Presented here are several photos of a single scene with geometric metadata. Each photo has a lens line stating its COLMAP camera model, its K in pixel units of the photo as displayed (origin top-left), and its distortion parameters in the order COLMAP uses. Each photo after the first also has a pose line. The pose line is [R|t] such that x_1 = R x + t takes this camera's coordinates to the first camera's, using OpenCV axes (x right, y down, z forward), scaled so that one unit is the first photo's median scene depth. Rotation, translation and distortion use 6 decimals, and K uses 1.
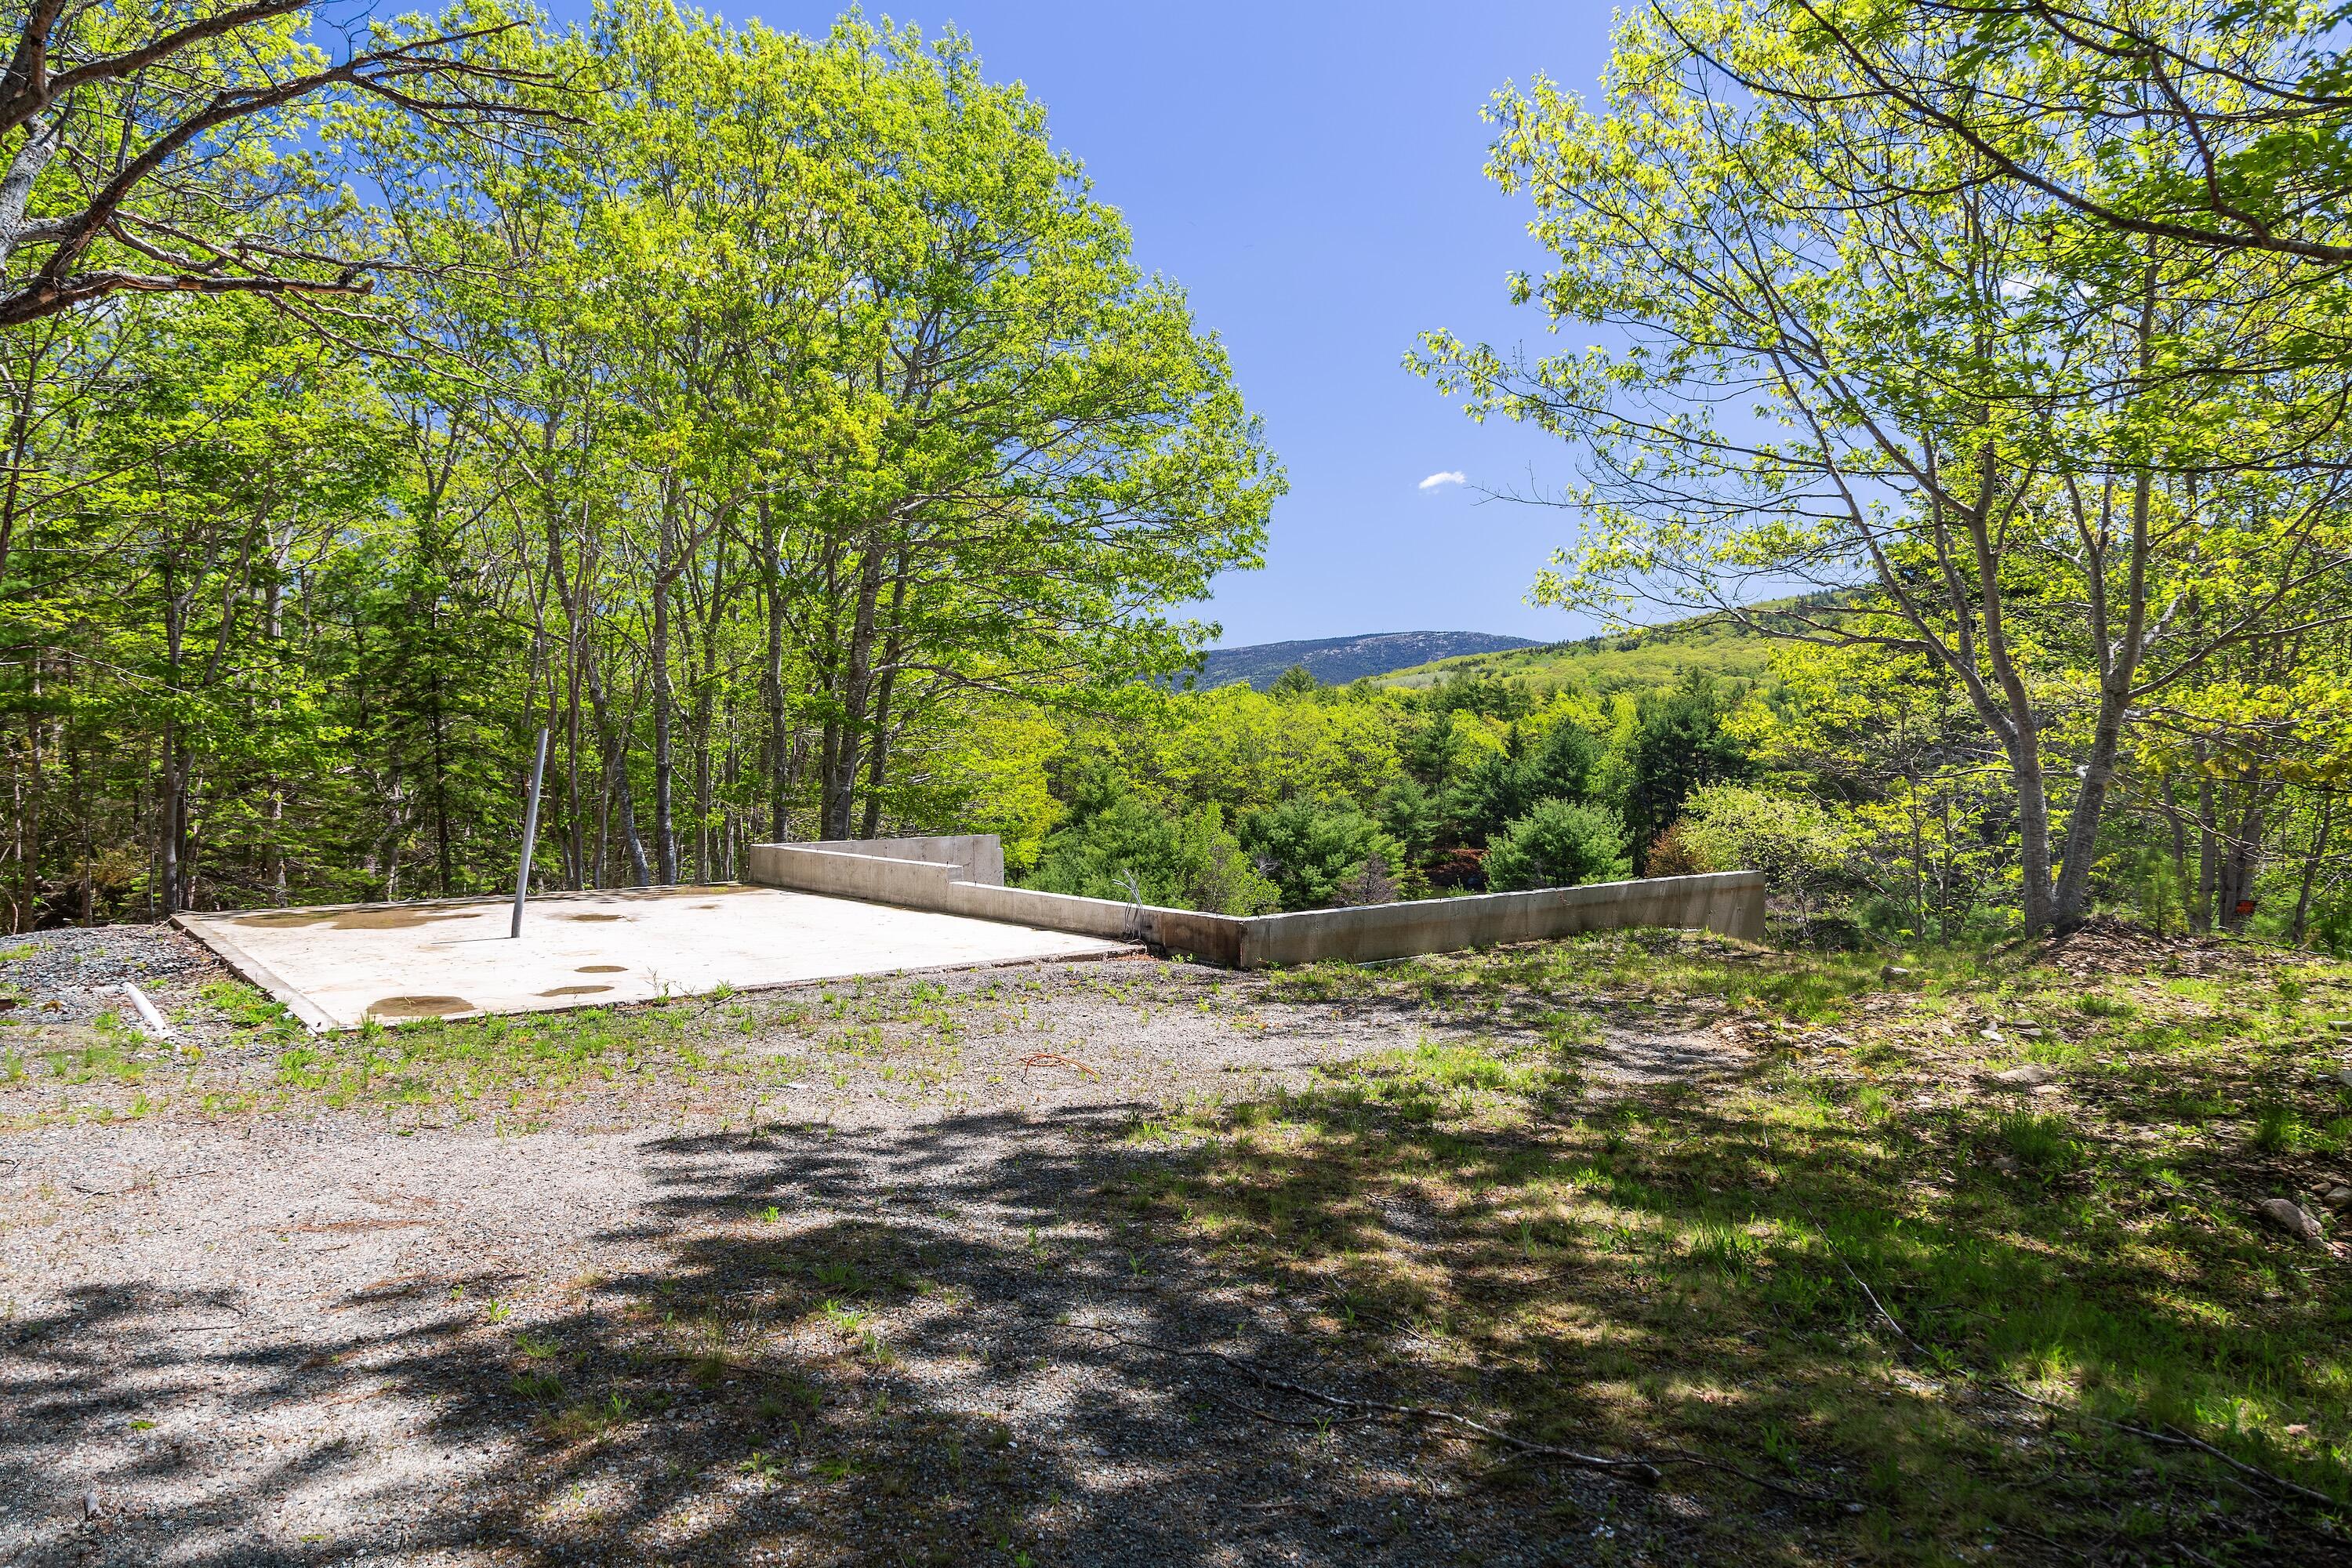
lens RADIAL K [[1563.0, 0, 1174.7], [0, 1563.0, 781.7], [0, 0, 1]] dist [-0.000934, -0.000108]
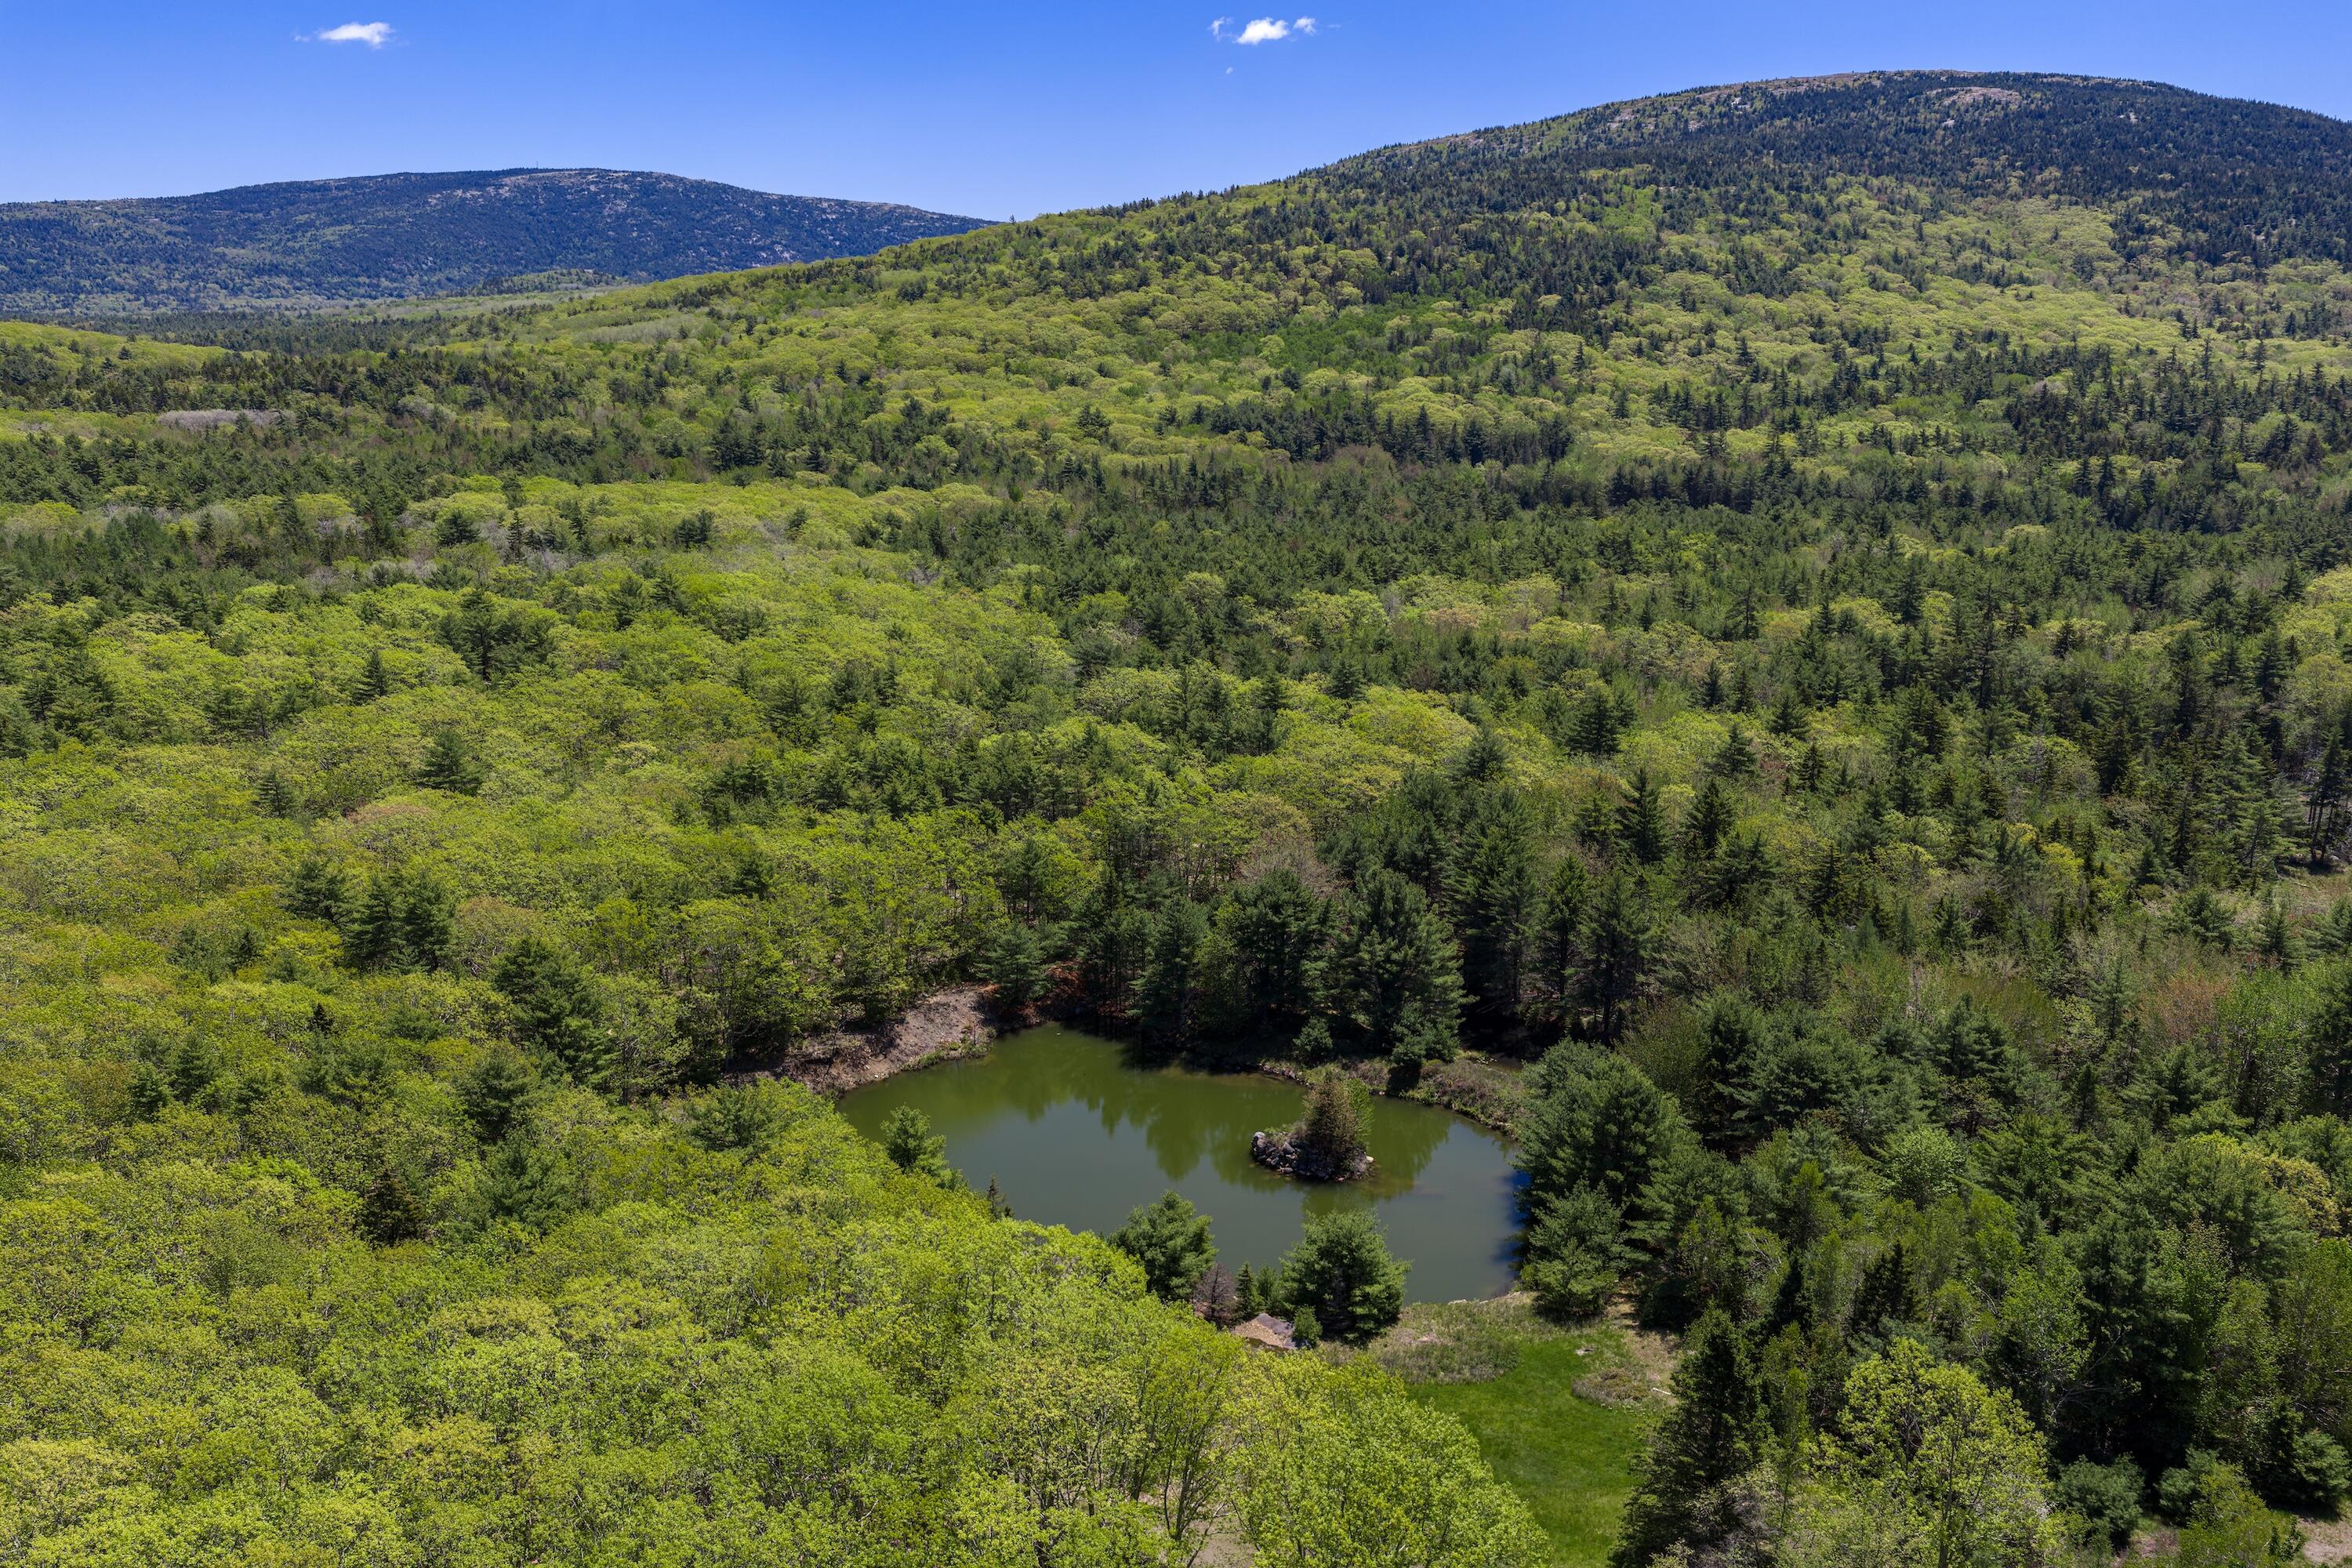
lens RADIAL K [[1965.9, 0, 1186.8], [0, 1965.9, 778.3], [0, 0, 1]] dist [0.014231, -0.020878]
pose [[0.897739, -0.088411, 0.431564, -0.549863], [-0.005223, 0.977449, 0.211105, -0.661957], [-0.440496, -0.191771, 0.877033, -0.393034]]
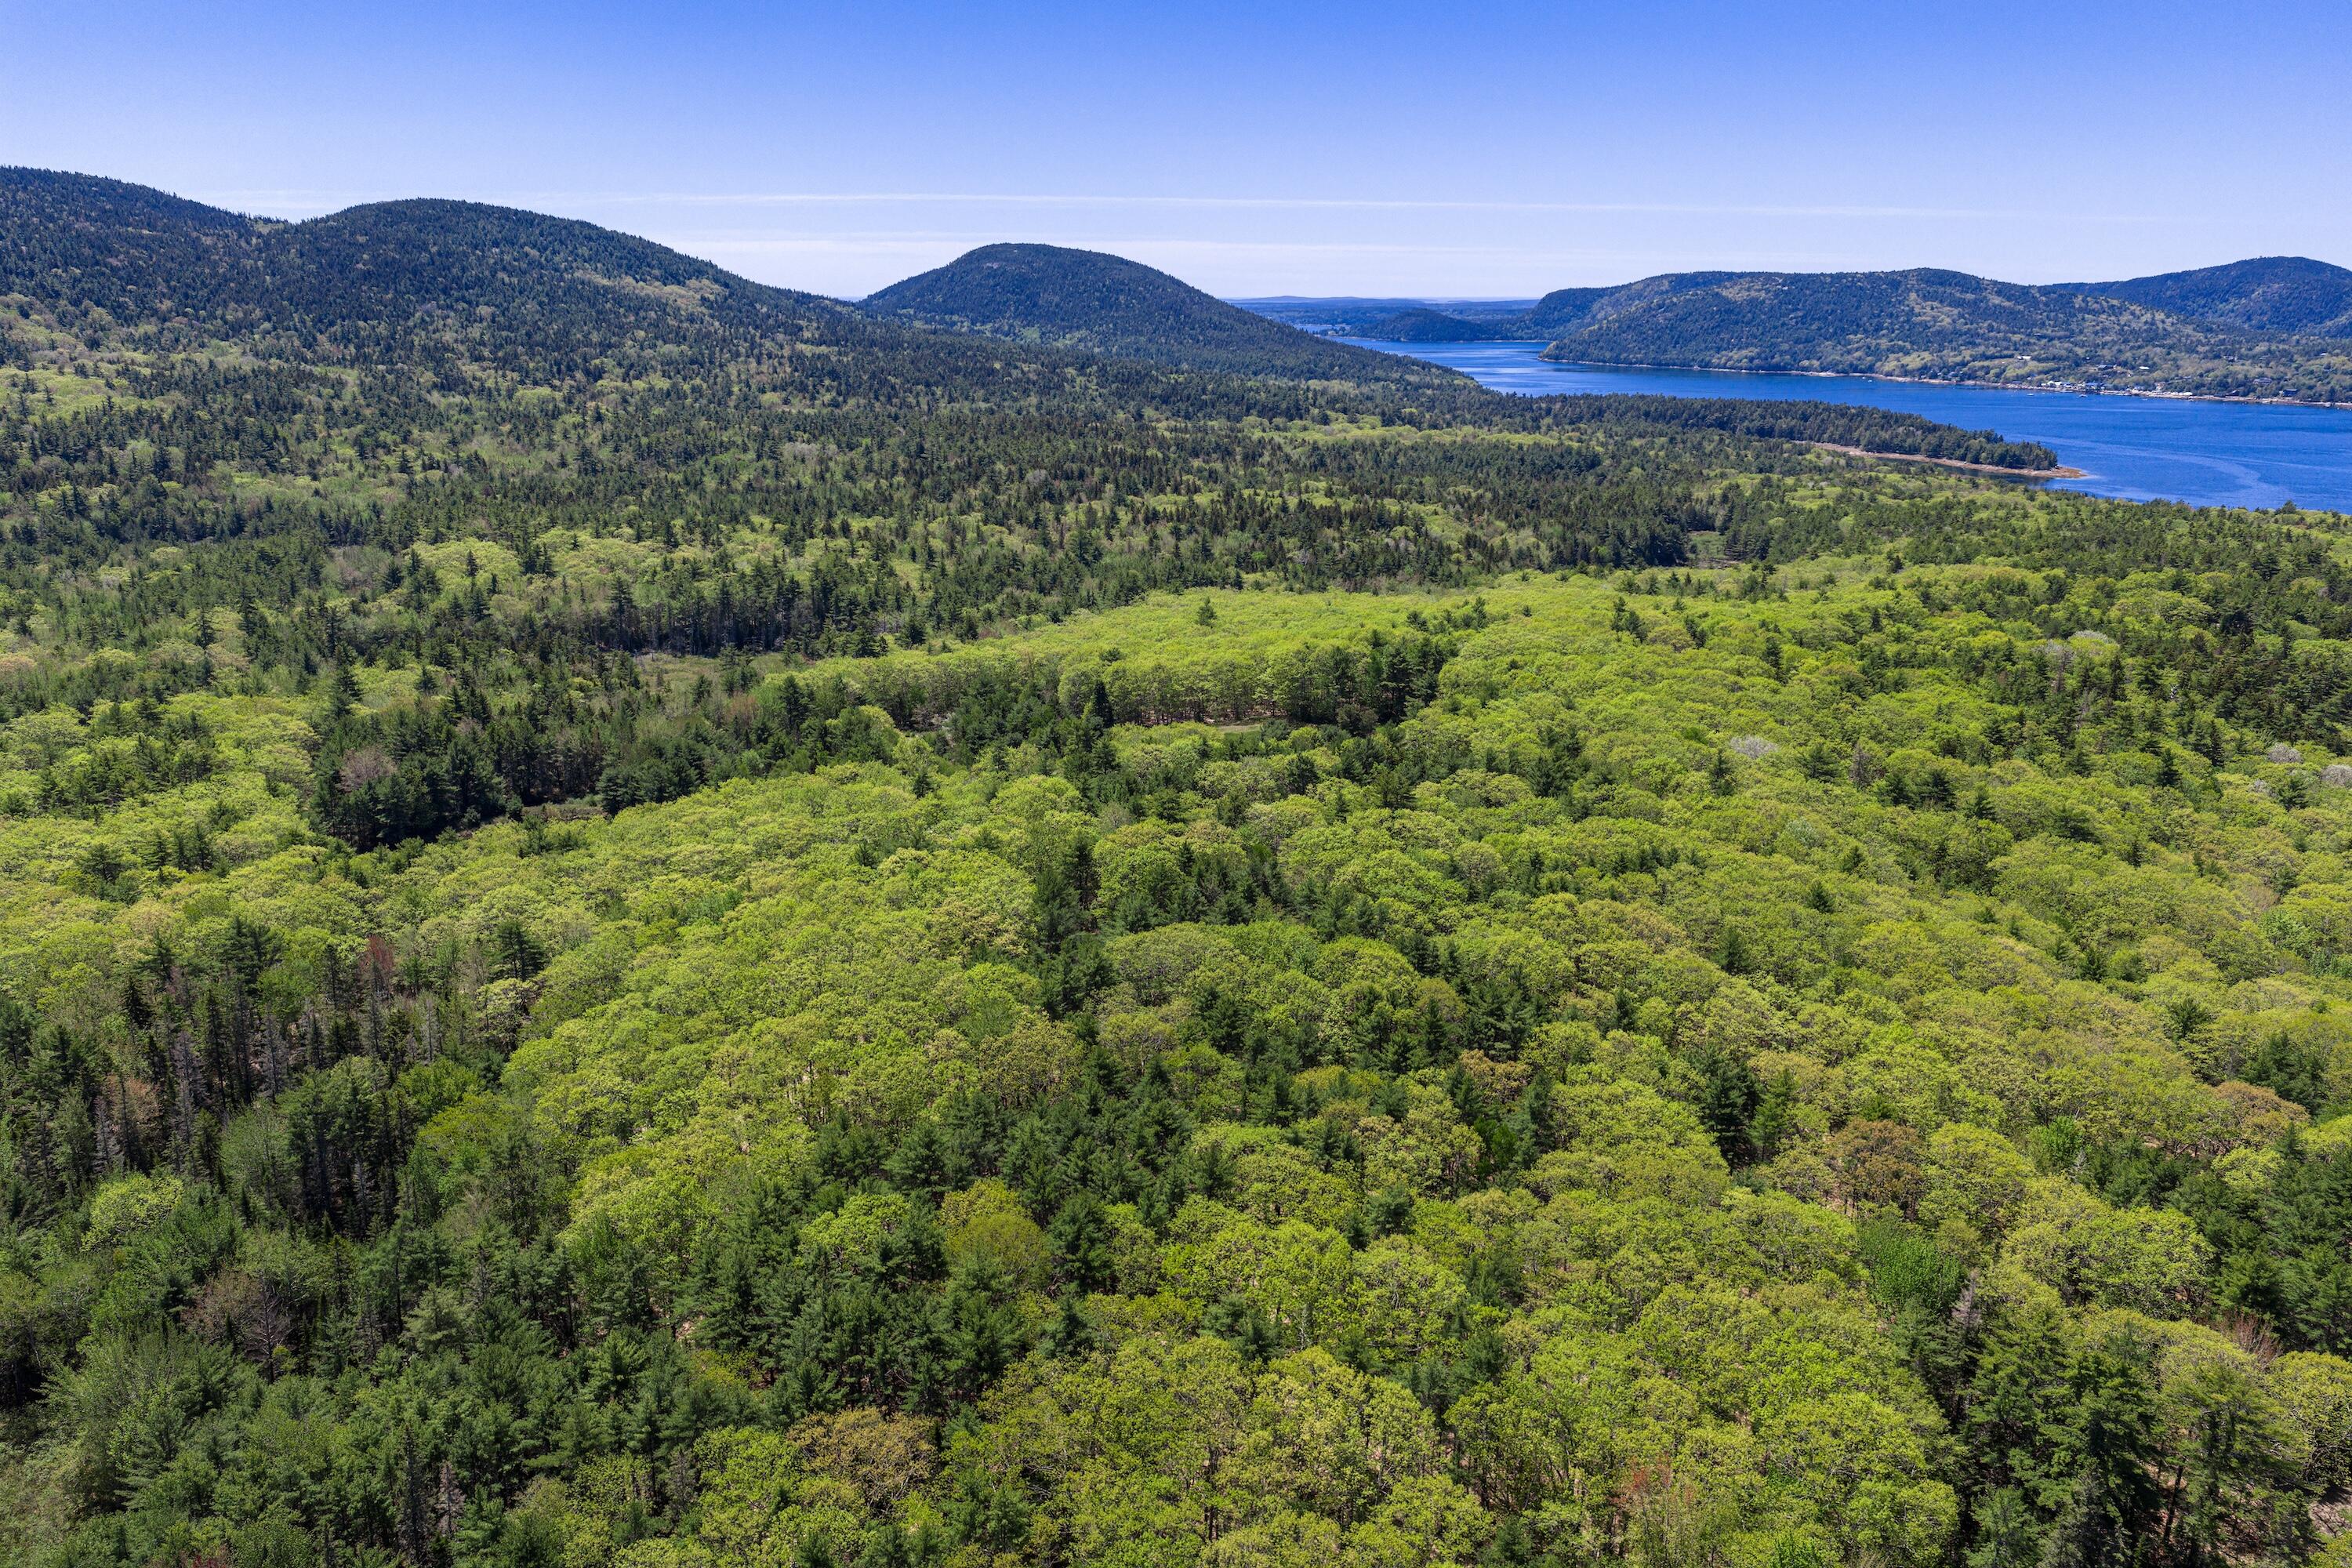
lens RADIAL K [[1965.9, 0, 1186.3], [0, 1965.9, 797.7], [0, 0, 1]] dist [0.014231, -0.020878]
pose [[-0.055799, -0.246538, 0.967525, -4.230962], [0.020028, 0.968564, 0.247958, -1.121185], [-0.998241, 0.033213, -0.049107, -0.110835]]
